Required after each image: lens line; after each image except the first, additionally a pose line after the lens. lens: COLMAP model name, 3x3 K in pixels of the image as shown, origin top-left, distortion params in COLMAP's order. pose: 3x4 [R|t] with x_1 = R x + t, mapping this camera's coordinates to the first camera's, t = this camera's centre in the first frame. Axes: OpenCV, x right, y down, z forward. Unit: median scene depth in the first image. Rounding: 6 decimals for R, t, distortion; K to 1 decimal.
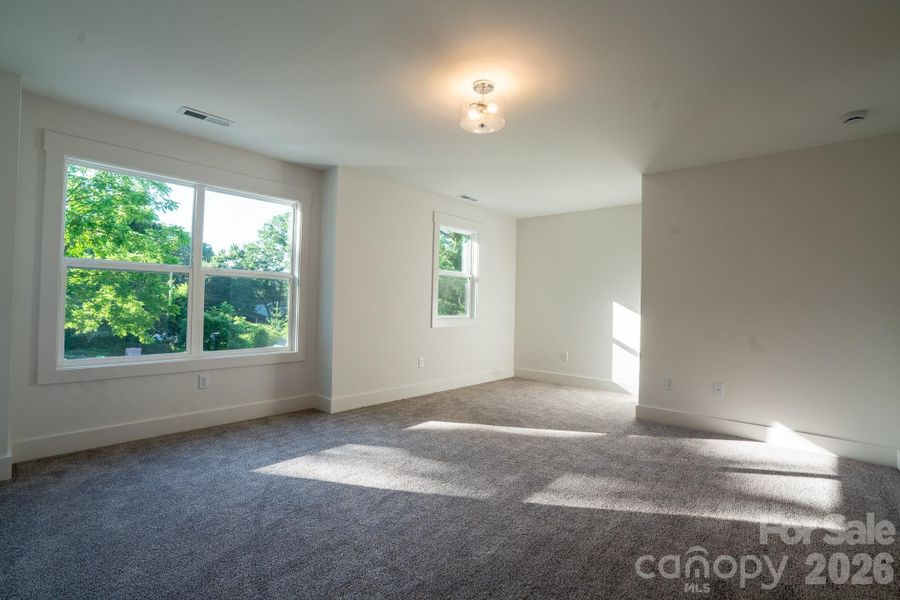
lens RADIAL K [[411.2, 0, 450.0], [0, 411.2, 300.0], [0, 0, 1]] dist [-0.070972, 0.023409]
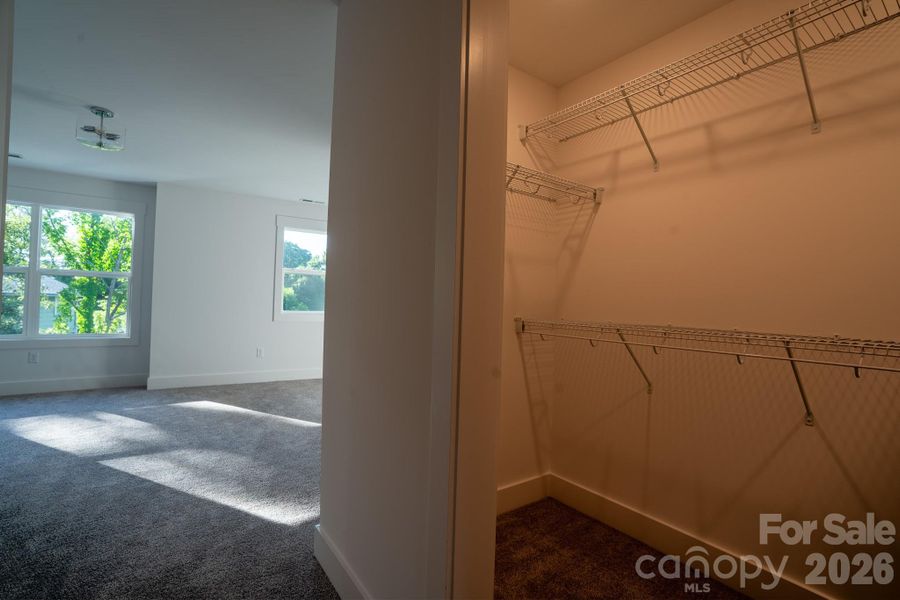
lens RADIAL K [[411.2, 0, 450.0], [0, 411.2, 300.0], [0, 0, 1]] dist [-0.070972, 0.023409]
pose [[0.975892, 0.004037, -0.218217, 0.819917], [-0.005382, 0.999970, -0.005569, 0.016974], [0.218188, 0.006609, 0.975884, 0.058513]]
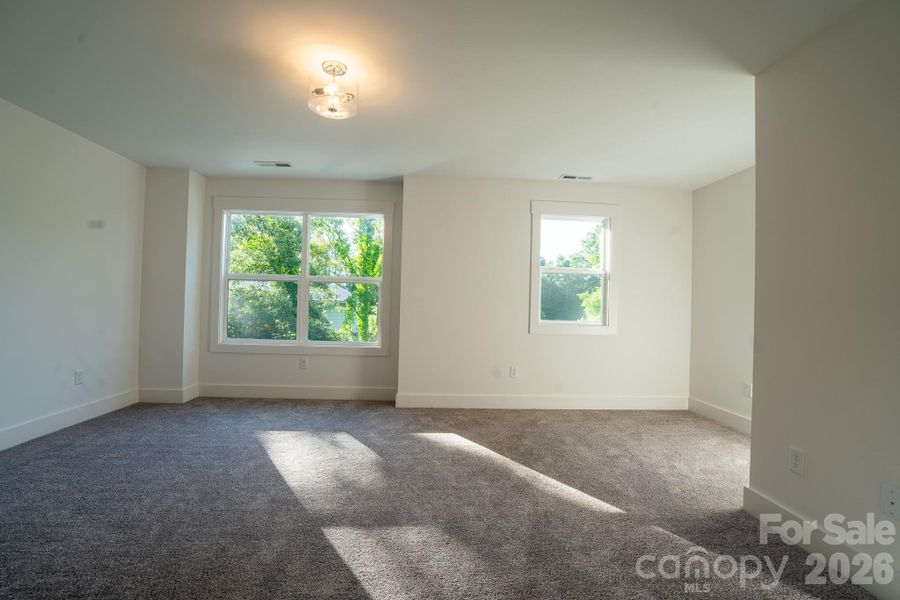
lens RADIAL K [[411.2, 0, 450.0], [0, 411.2, 300.0], [0, 0, 1]] dist [-0.070972, 0.023409]
pose [[0.716798, -0.006731, -0.697249, 0.558219], [-0.005626, 0.999865, -0.015436, 0.012990], [0.697259, 0.014987, 0.716663, 0.322835]]
